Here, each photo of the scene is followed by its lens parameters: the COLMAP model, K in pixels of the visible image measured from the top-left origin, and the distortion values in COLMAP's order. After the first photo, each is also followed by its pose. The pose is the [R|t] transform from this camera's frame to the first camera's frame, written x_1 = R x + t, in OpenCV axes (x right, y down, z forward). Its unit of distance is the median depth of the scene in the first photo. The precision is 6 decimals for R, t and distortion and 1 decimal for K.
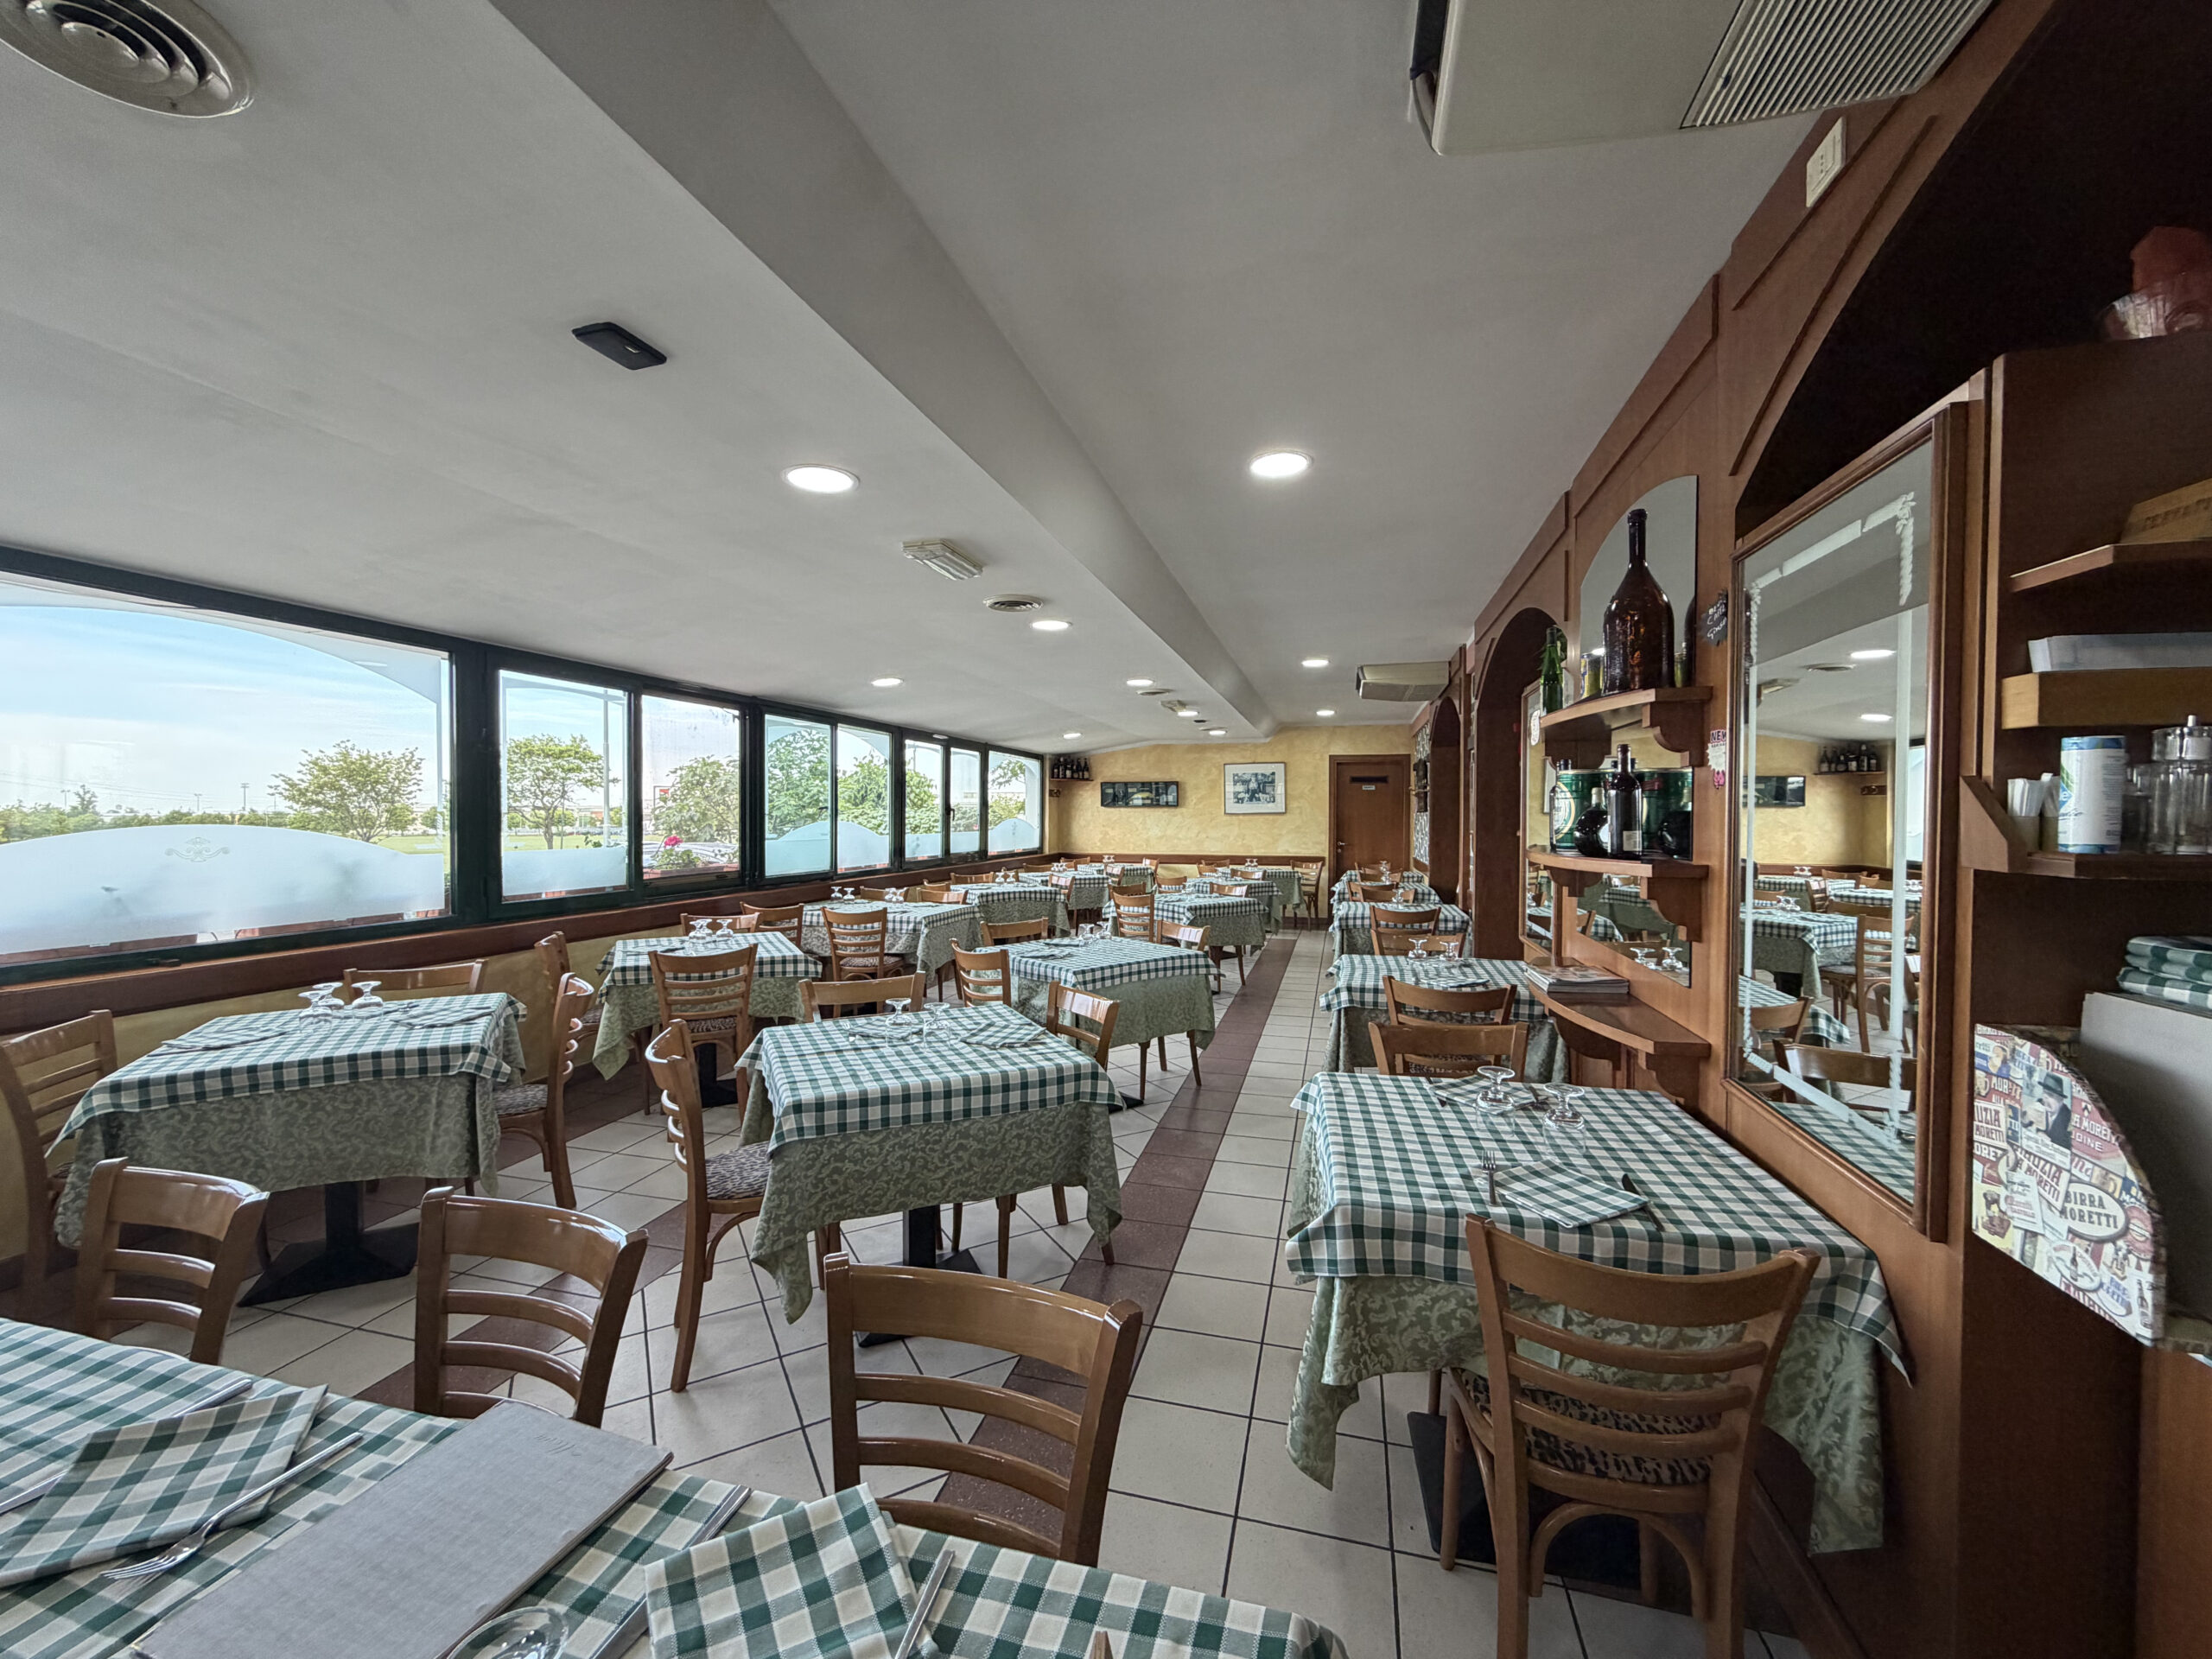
lens RADIAL K [[883.1, 0, 1098.8], [0, 883.1, 829.8], [0, 0, 1]] dist [0.000654, -0.000486]
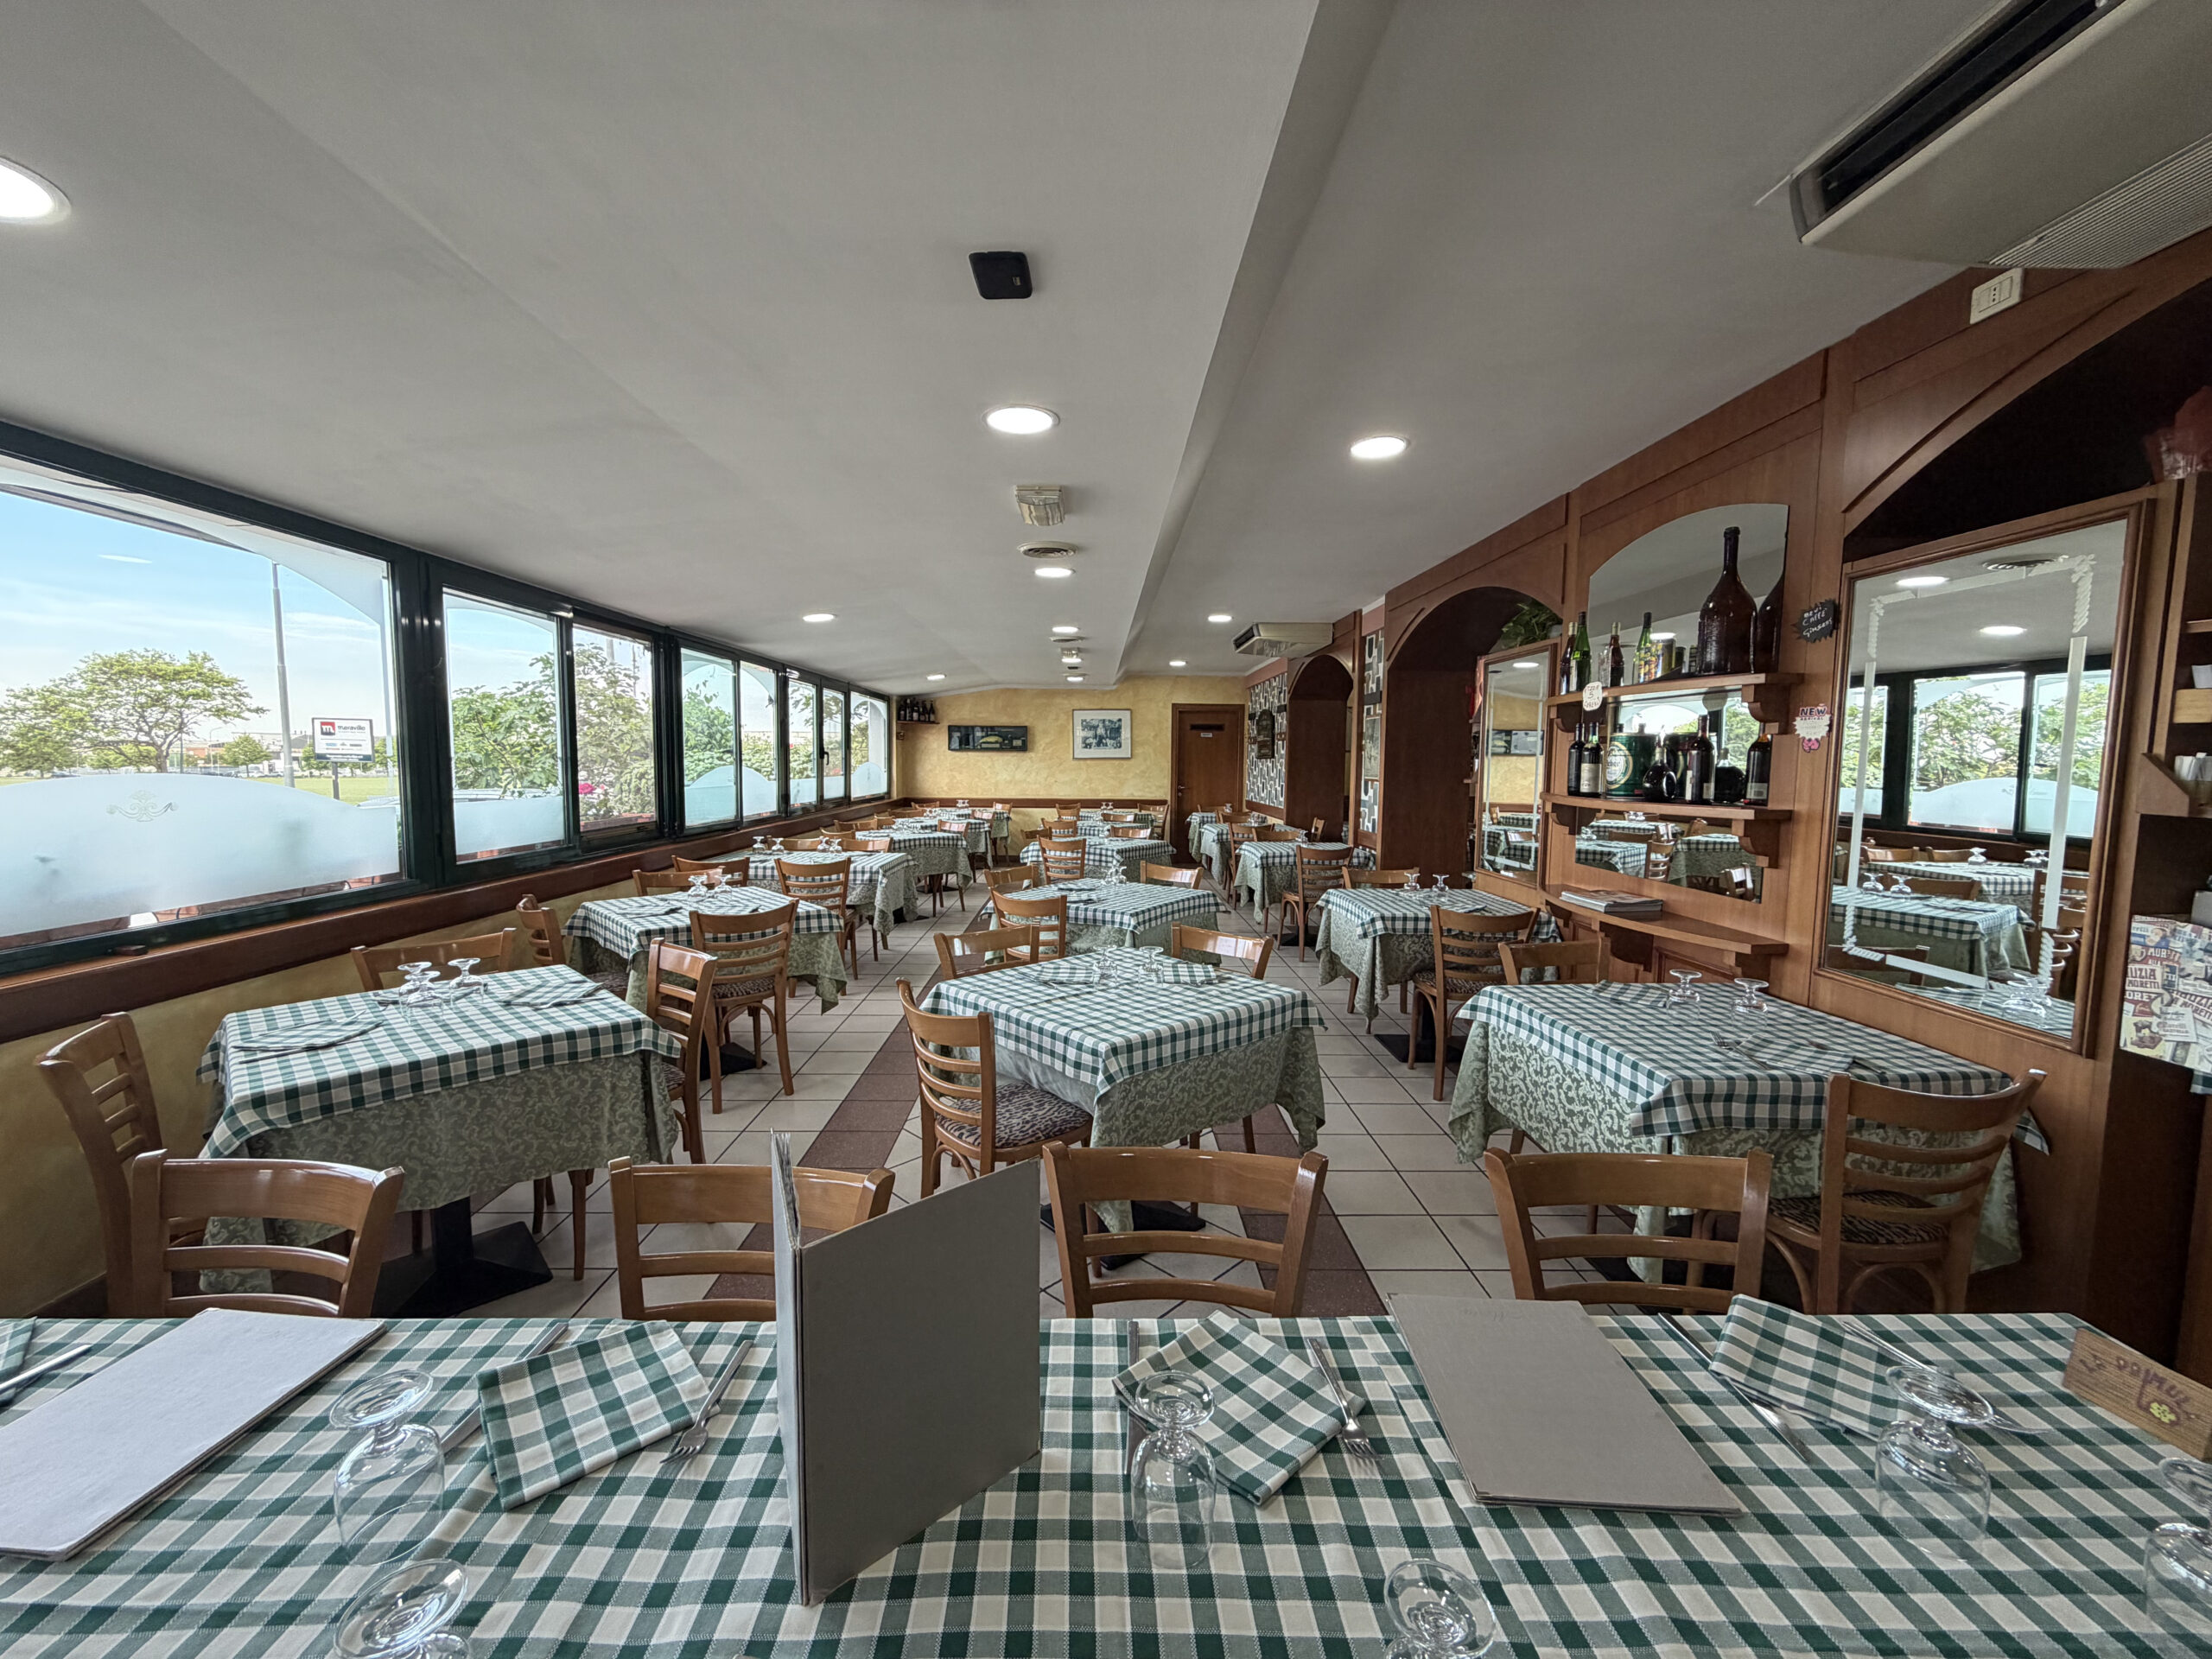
lens RADIAL K [[883.1, 0, 1098.8], [0, 883.1, 829.8], [0, 0, 1]] dist [0.000654, -0.000486]
pose [[0.960670, -0.016354, 0.277210, -0.512280], [-0.001848, 0.997866, 0.065275, -0.011187], [-0.277686, -0.063220, 0.958590, 0.016503]]
